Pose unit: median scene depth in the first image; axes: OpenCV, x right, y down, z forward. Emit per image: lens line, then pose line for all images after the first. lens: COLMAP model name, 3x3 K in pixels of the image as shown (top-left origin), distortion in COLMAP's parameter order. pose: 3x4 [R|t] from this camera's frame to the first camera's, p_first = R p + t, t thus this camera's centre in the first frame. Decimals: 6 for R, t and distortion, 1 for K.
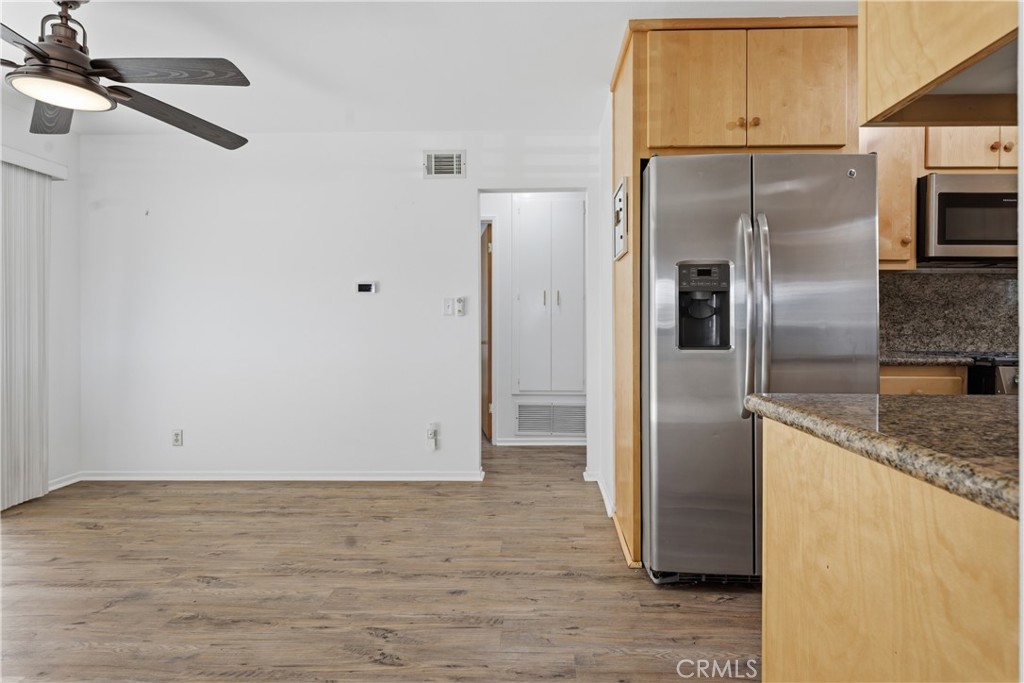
lens RADIAL K [[519.8, 0, 529.6], [0, 519.8, 326.1], [0, 0, 1]] dist [-0.000177, 0.000640]
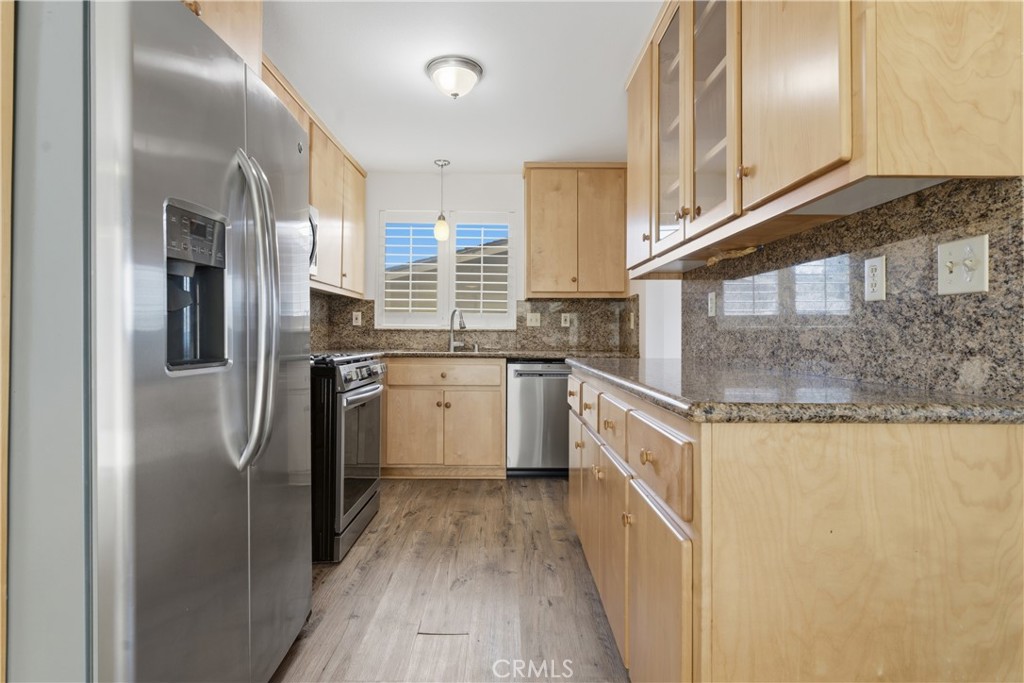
lens RADIAL K [[519.8, 0, 503.8], [0, 519.8, 328.8], [0, 0, 1]] dist [-0.000177, 0.000640]
pose [[-0.019908, 0.011659, 0.999734, -0.175182], [-0.004760, 0.999920, -0.011756, 0.006282], [-0.999790, -0.004993, -0.019851, 0.521416]]
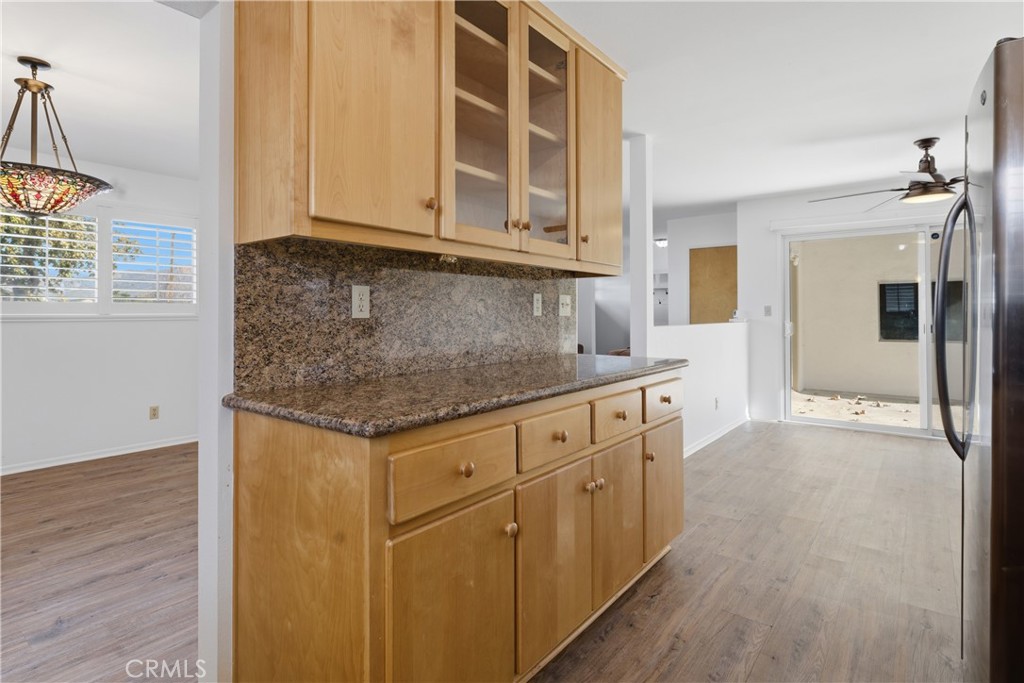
lens RADIAL K [[519.8, 0, 509.9], [0, 519.8, 304.8], [0, 0, 1]] dist [-0.000177, 0.000640]
pose [[-0.604456, -0.012936, -0.796534, 1.091049], [0.002769, 0.999828, -0.018339, -0.030660], [0.796634, -0.013291, -0.604316, 0.700848]]
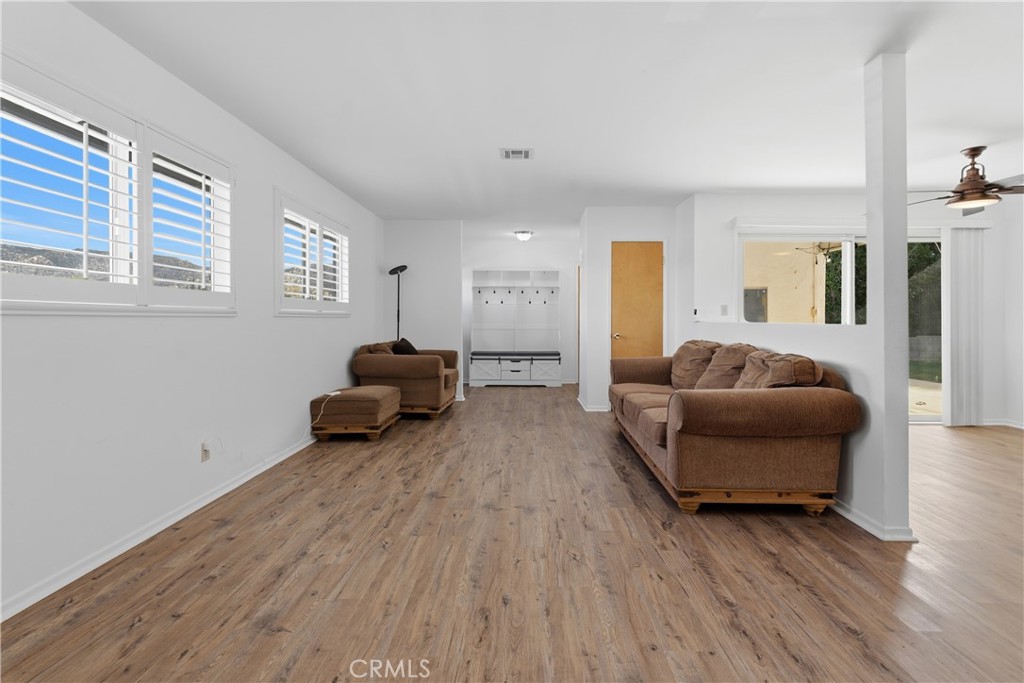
lens RADIAL K [[490.1, 0, 519.0], [0, 490.1, 318.7], [0, 0, 1]] dist [-0.001590, -0.000359]
pose [[0.013057, 0.000270, -0.999915, 0.698352], [-0.003166, 0.999995, 0.000229, -0.005351], [0.999910, 0.003163, 0.013058, -0.552267]]
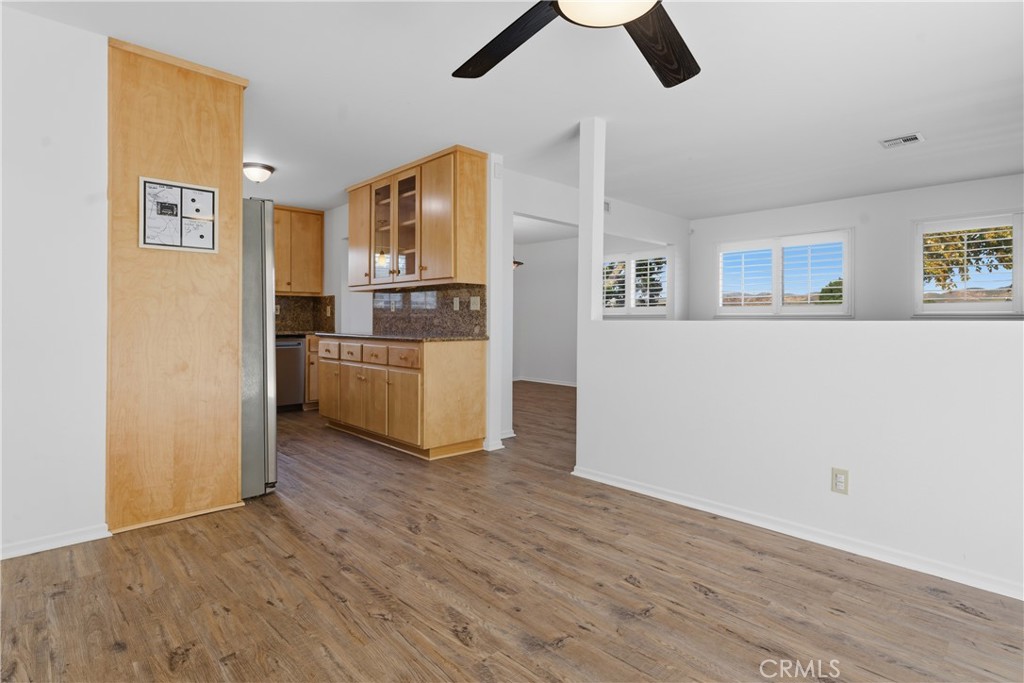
lens RADIAL K [[519.8, 0, 509.2], [0, 519.8, 319.2], [0, 0, 1]] dist [-0.000177, 0.000640]
pose [[-0.705048, -0.001061, 0.709159, -0.988078], [-0.004291, 0.999987, -0.002770, 0.004235], [-0.709146, -0.004996, -0.705044, 1.211308]]
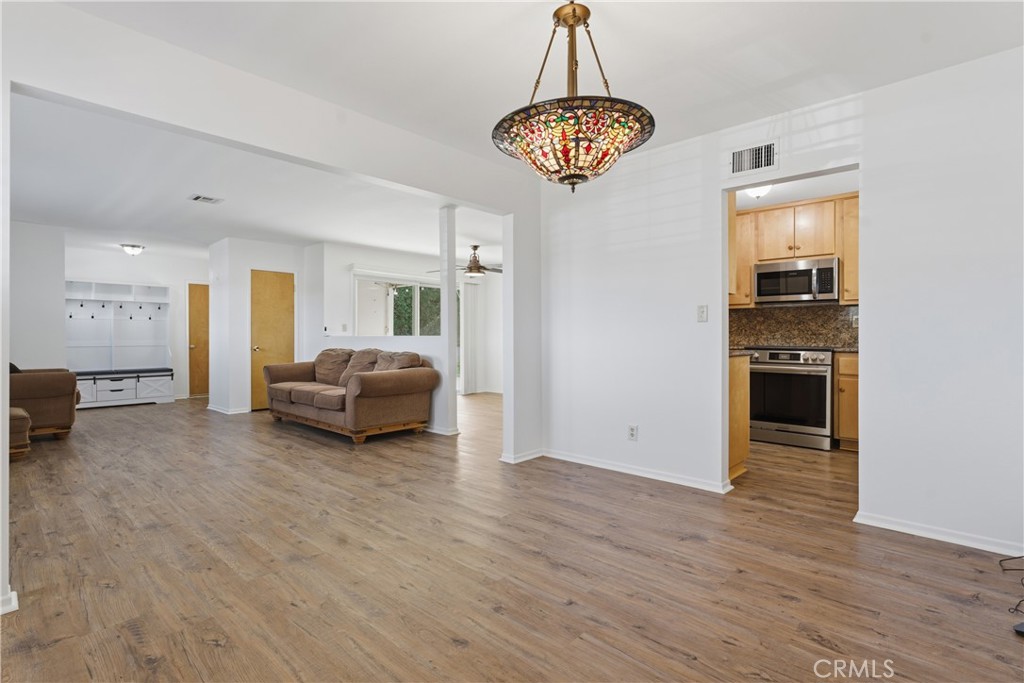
lens RADIAL K [[490.1, 0, 513.1], [0, 490.1, 336.9], [0, 0, 1]] dist [-0.001590, -0.000359]
pose [[0.755758, -0.001870, -0.654848, 1.258200], [0.001768, 0.999998, -0.000815, 0.012825], [0.654849, -0.000542, 0.755760, -1.151544]]
